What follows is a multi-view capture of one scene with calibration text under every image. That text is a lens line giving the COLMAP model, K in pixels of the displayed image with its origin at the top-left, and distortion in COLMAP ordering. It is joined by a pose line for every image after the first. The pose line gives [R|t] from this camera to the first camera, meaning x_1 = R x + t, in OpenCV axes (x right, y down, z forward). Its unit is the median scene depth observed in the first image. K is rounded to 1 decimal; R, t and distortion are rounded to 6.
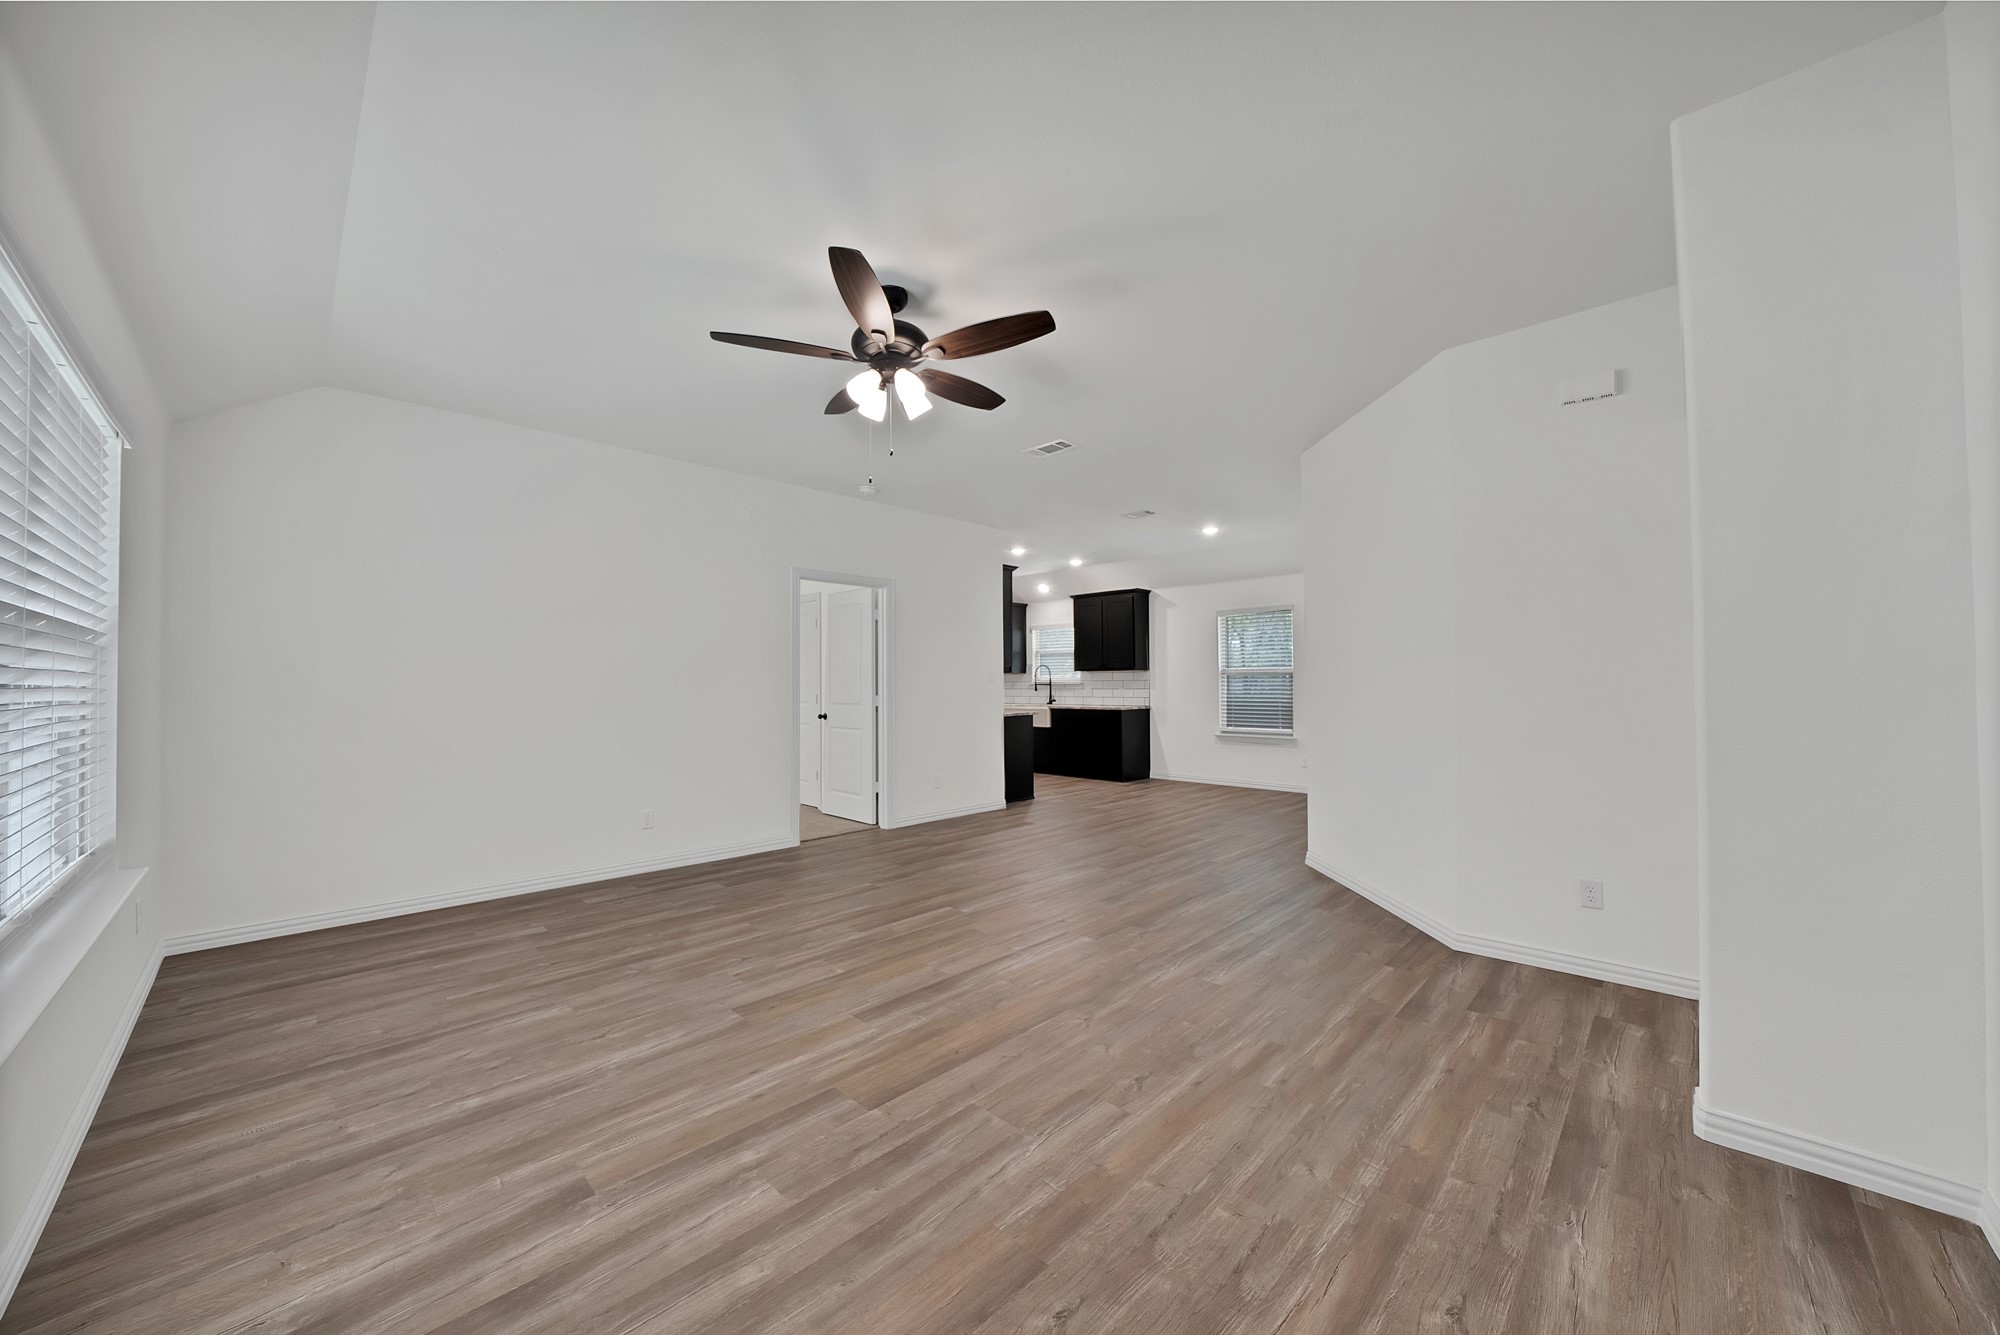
lens RADIAL K [[690.6, 0, 966.2], [0, 690.6, 676.7], [0, 0, 1]] dist [-0.022161, 0.000104]
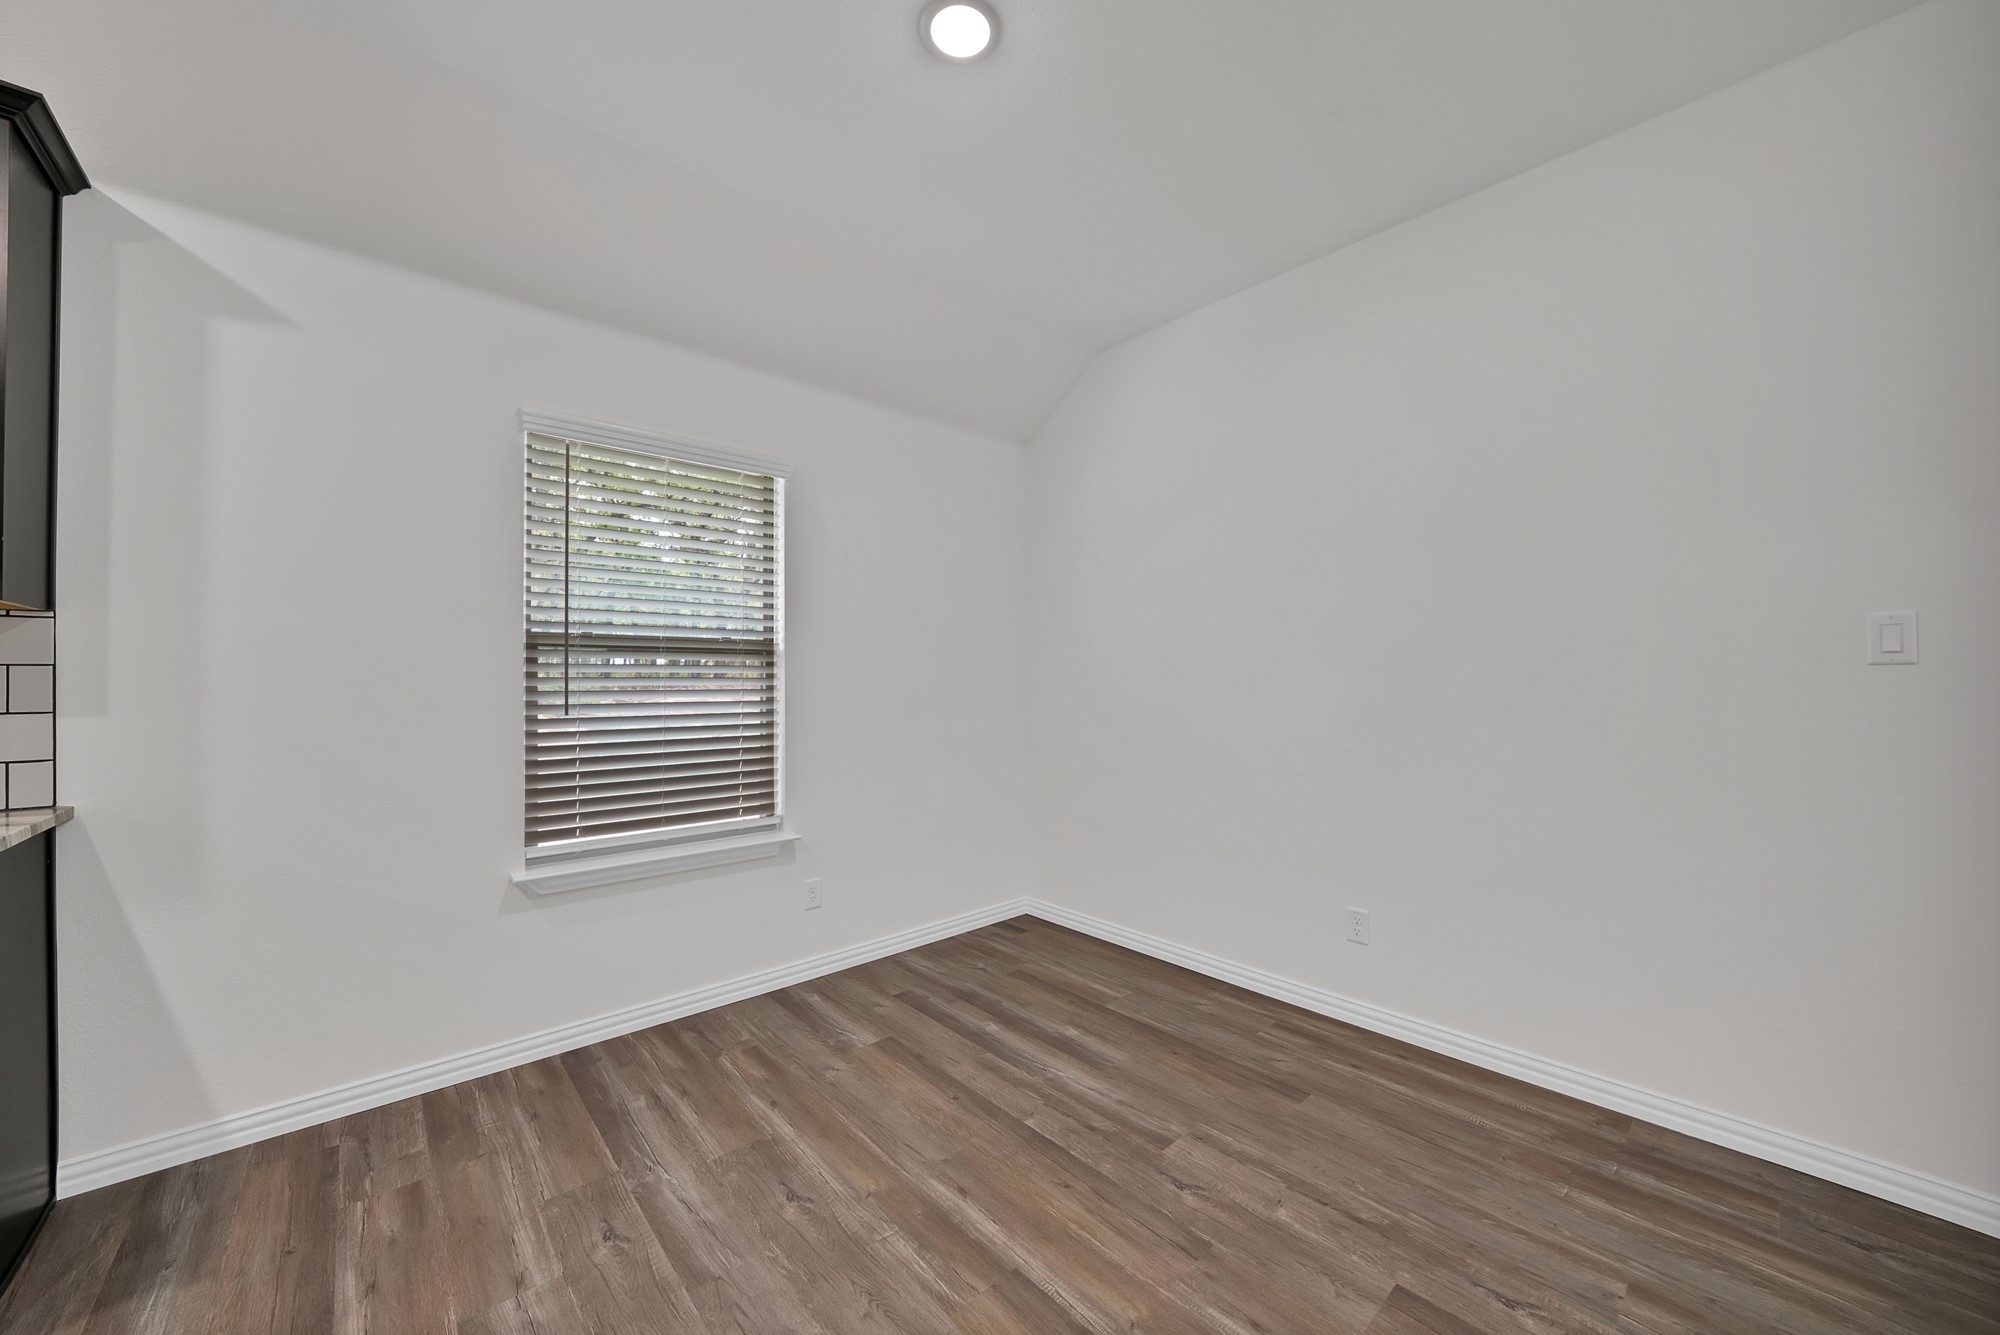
lens RADIAL K [[730.1, 0, 1002.1], [0, 730.1, 671.3], [0, 0, 1]] dist [-0.028683, 0.004093]
pose [[0.011286, 0.017568, 0.999782, 0.264851], [-0.007916, 0.999816, -0.017480, 0.023220], [-0.999905, -0.007717, 0.011423, 2.326536]]
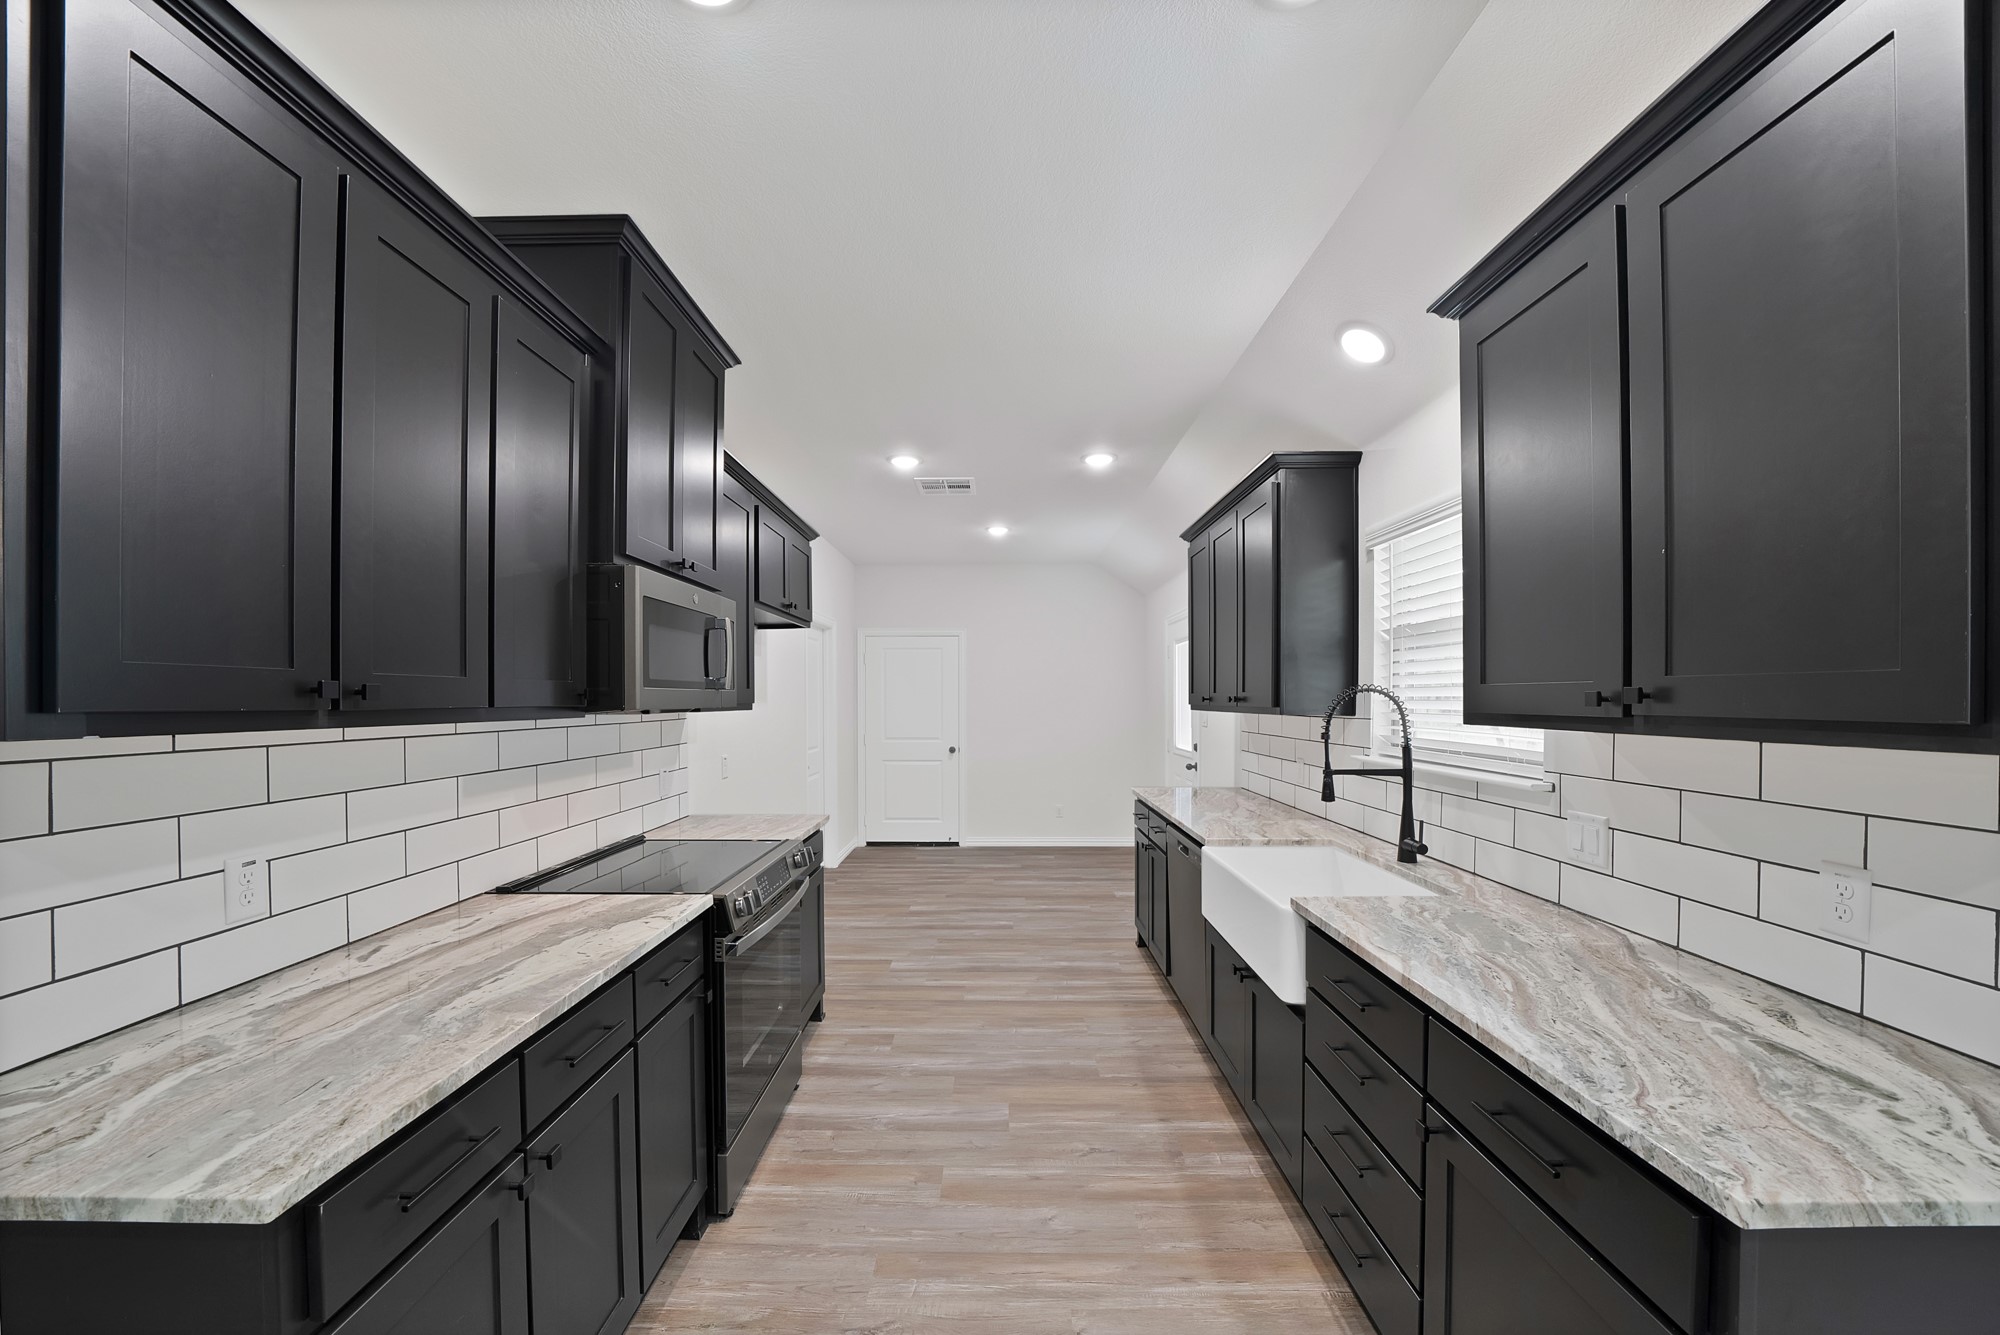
lens RADIAL K [[728.4, 0, 992.1], [0, 728.4, 701.7], [0, 0, 1]] dist [-0.027923, 0.004297]
pose [[0.727014, 0.008583, -0.686569, 0.645763], [0.005170, 0.999825, 0.017973, -0.057056], [0.686603, -0.016616, 0.726843, 2.577364]]
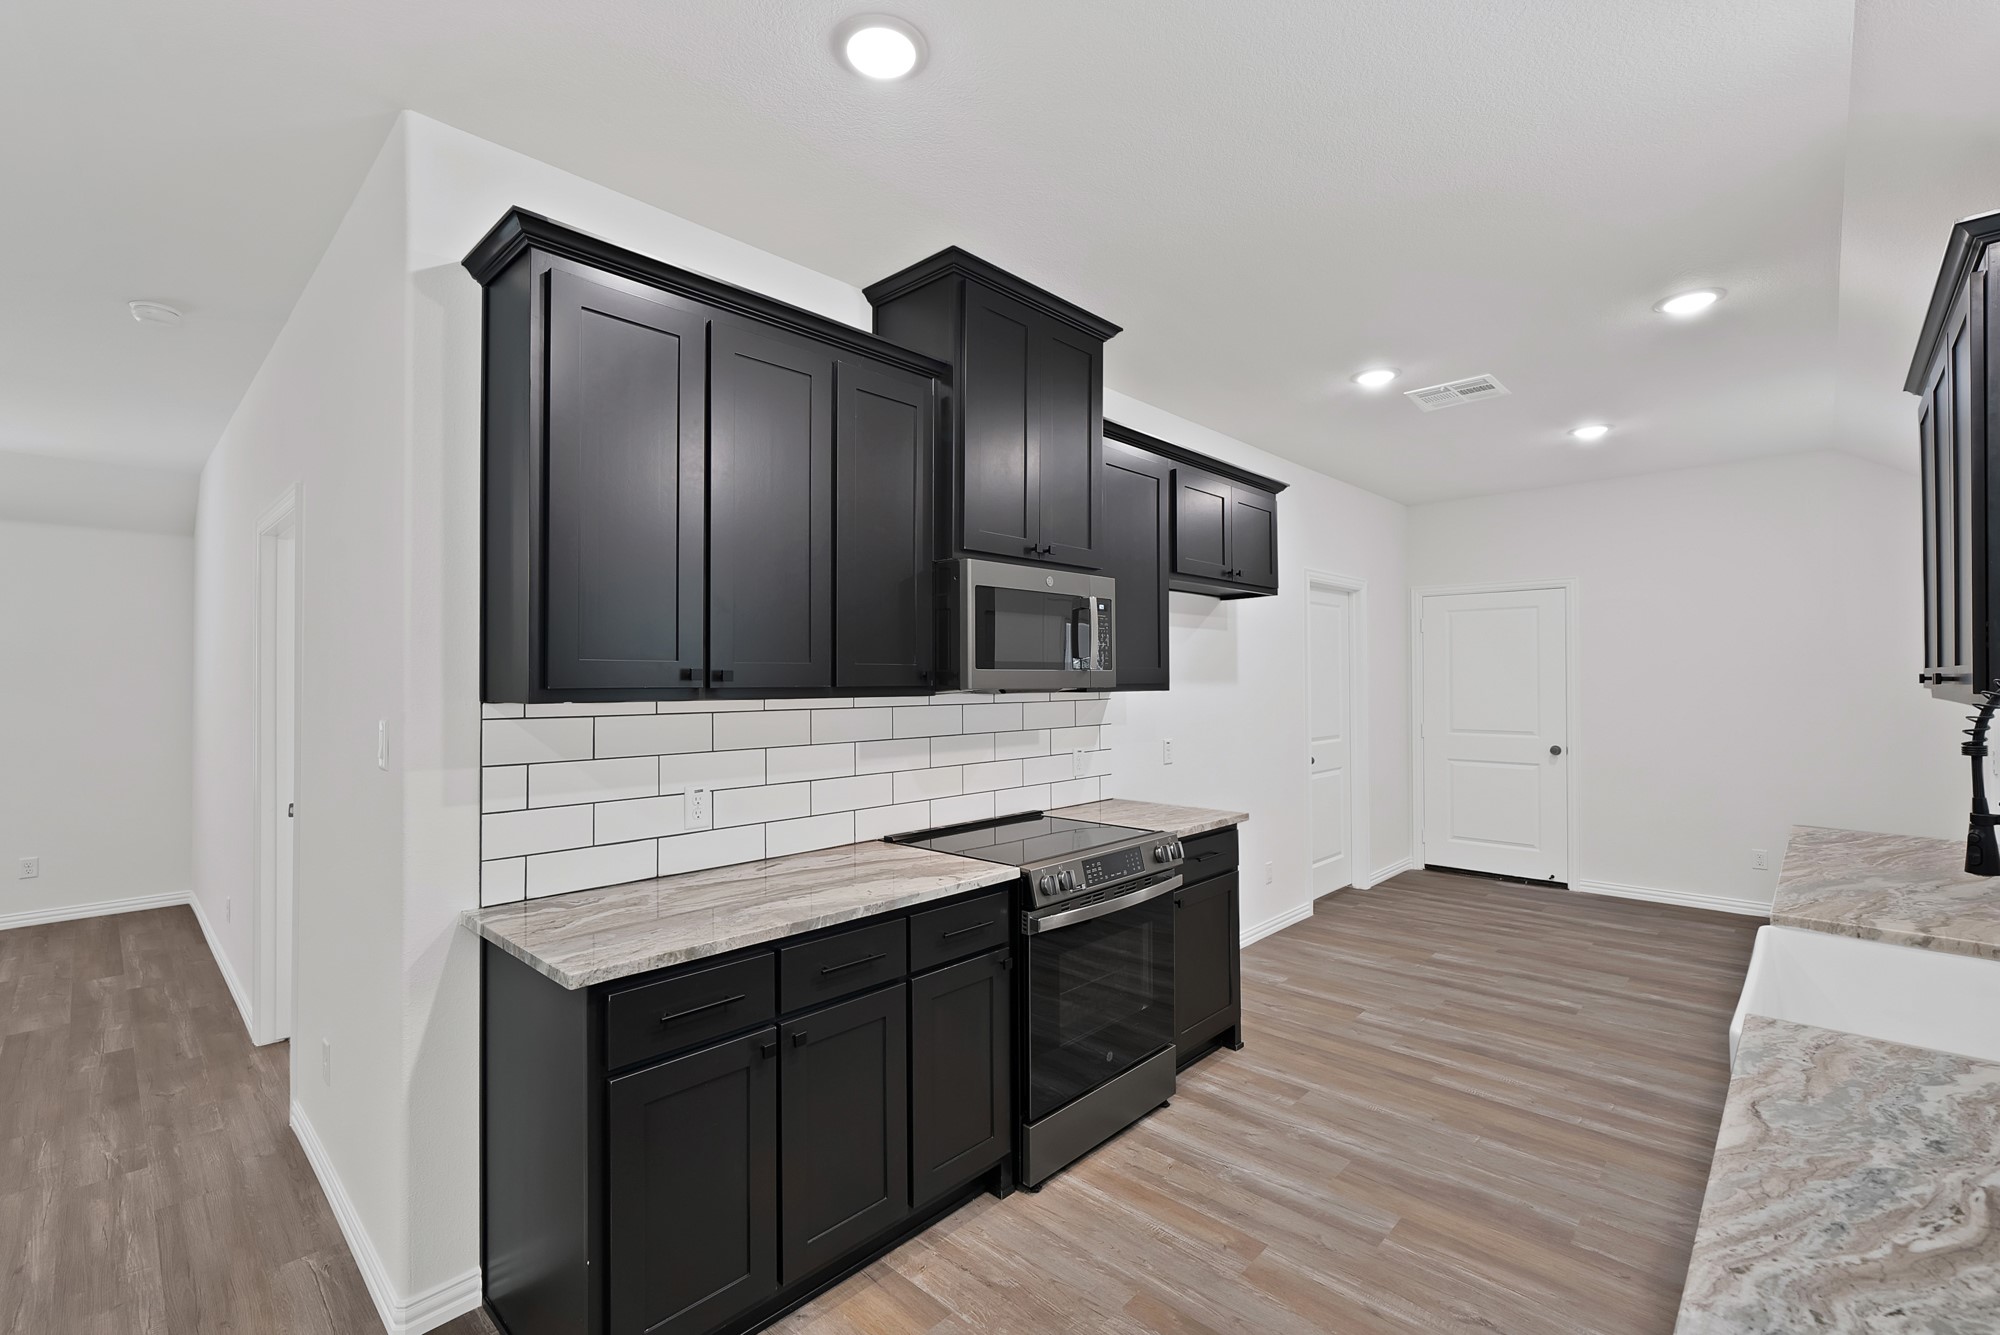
lens RADIAL K [[865.9, 0, 987.3], [0, 865.9, 669.2], [0, 0, 1]] dist [-0.000105, 0.000659]
pose [[0.063510, -0.004393, -0.997972, 0.836148], [0.015425, 0.999875, -0.003419, -0.056859], [0.997862, -0.015177, 0.063570, 2.809899]]
